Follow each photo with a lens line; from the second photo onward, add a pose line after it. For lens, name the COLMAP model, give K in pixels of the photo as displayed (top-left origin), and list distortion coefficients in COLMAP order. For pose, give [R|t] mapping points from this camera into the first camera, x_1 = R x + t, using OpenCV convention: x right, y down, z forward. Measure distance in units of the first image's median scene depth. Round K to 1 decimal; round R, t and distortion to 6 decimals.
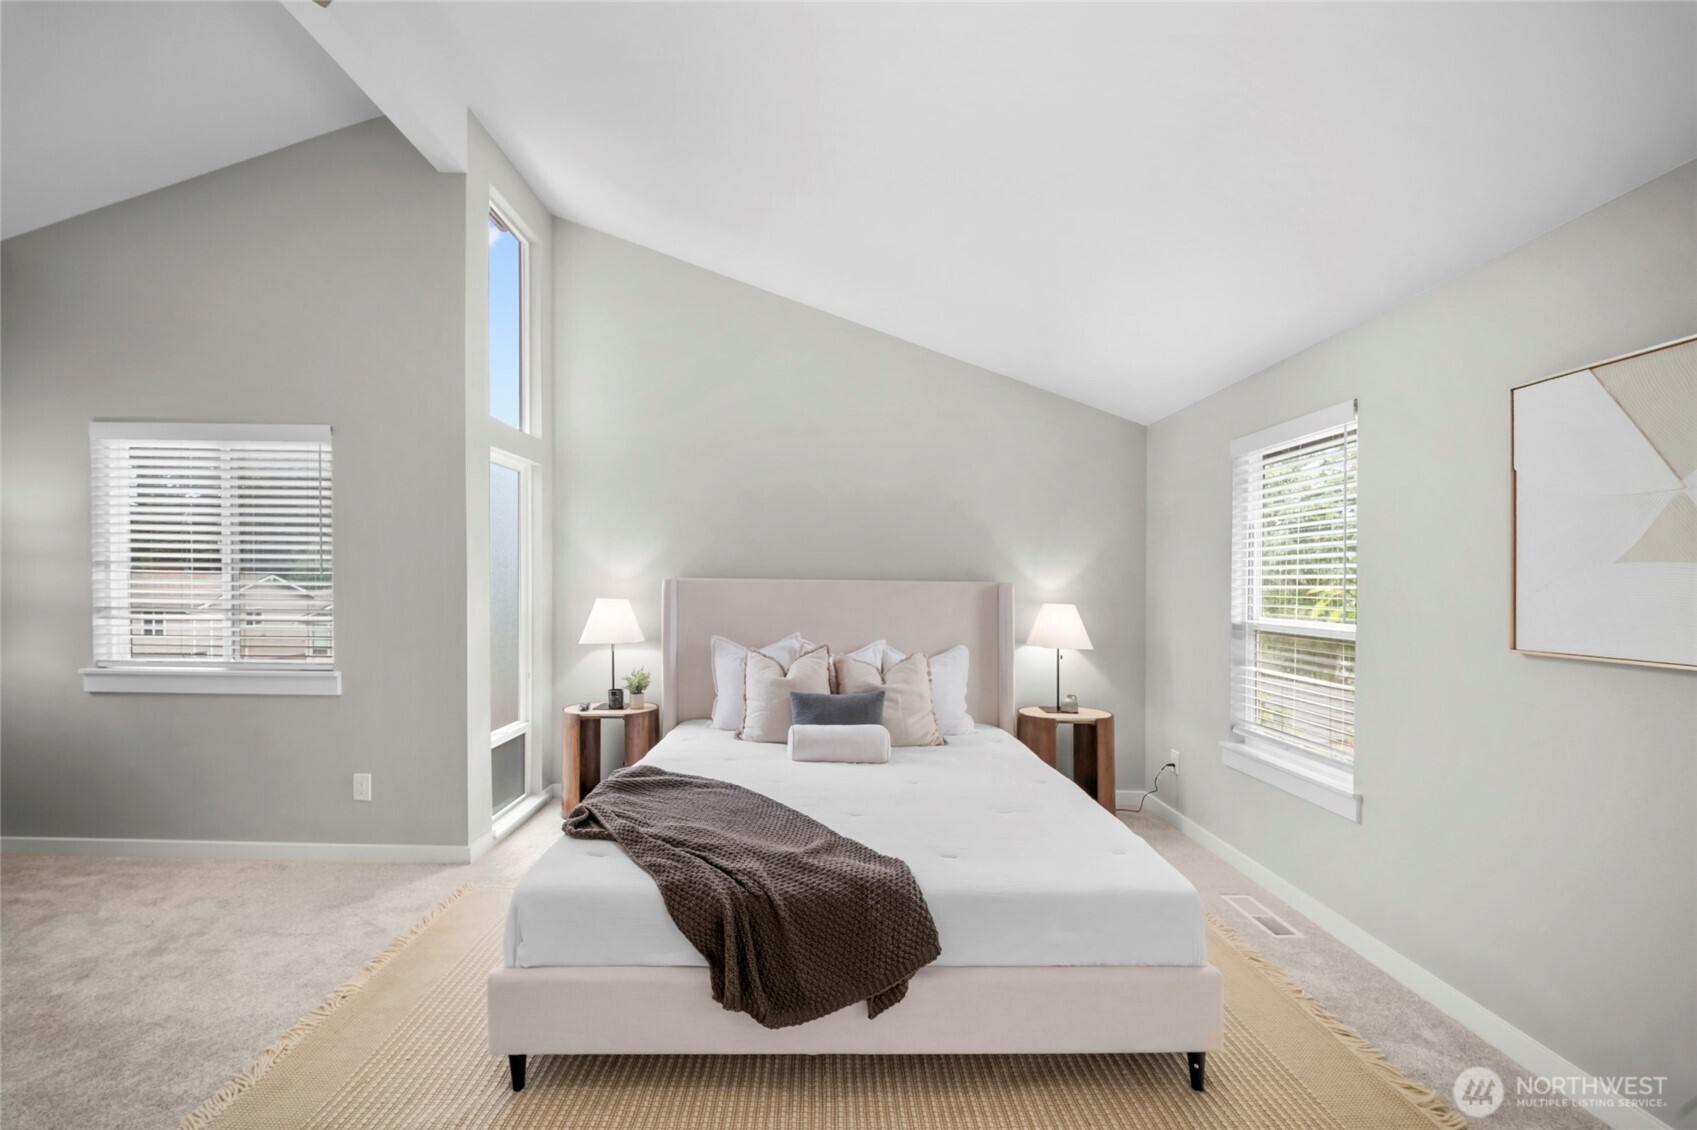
lens RADIAL K [[632.0, 0, 844.3], [0, 632.0, 605.8], [0, 0, 1]] dist [0.010958, -0.013184]
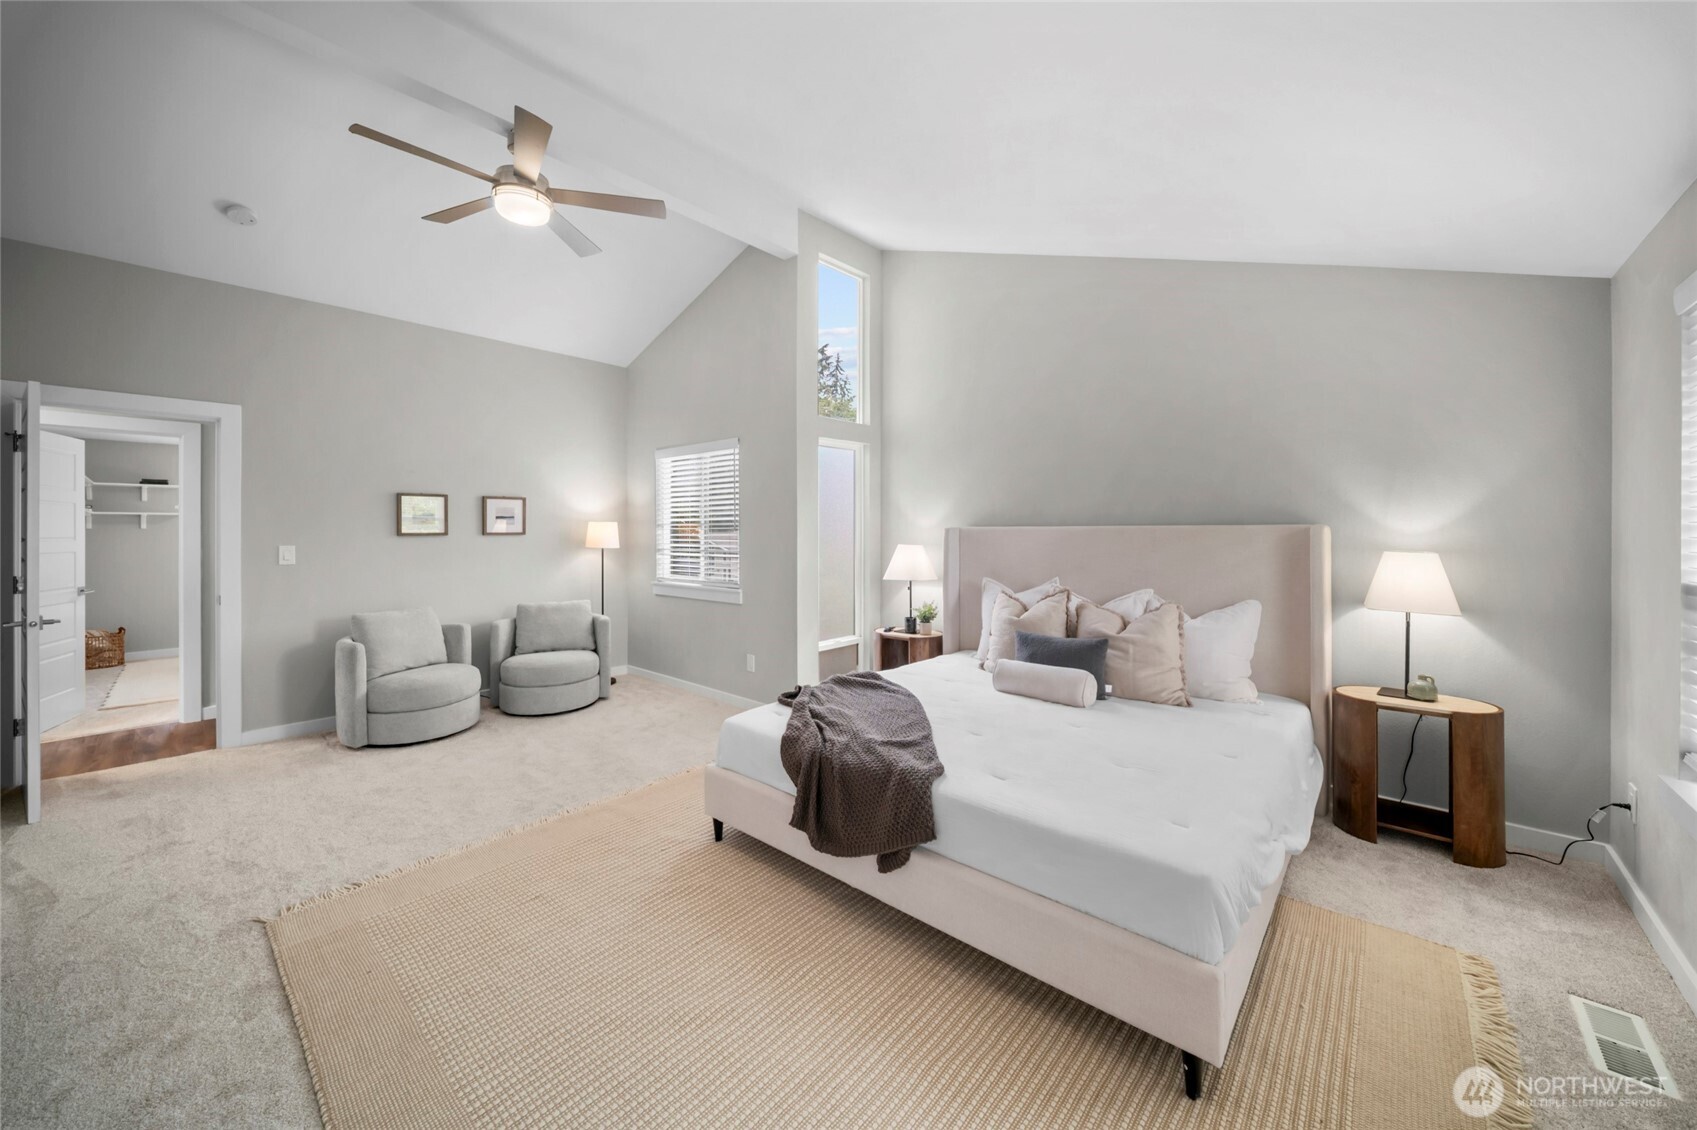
lens RADIAL K [[614.8, 0, 849.3], [0, 614.8, 555.4], [0, 0, 1]] dist [0.011592, -0.007465]
pose [[0.740351, 0.011693, -0.672119, 0.428080], [-0.012394, 0.999916, 0.003744, 0.007310], [0.672106, 0.005558, 0.740434, 0.022219]]
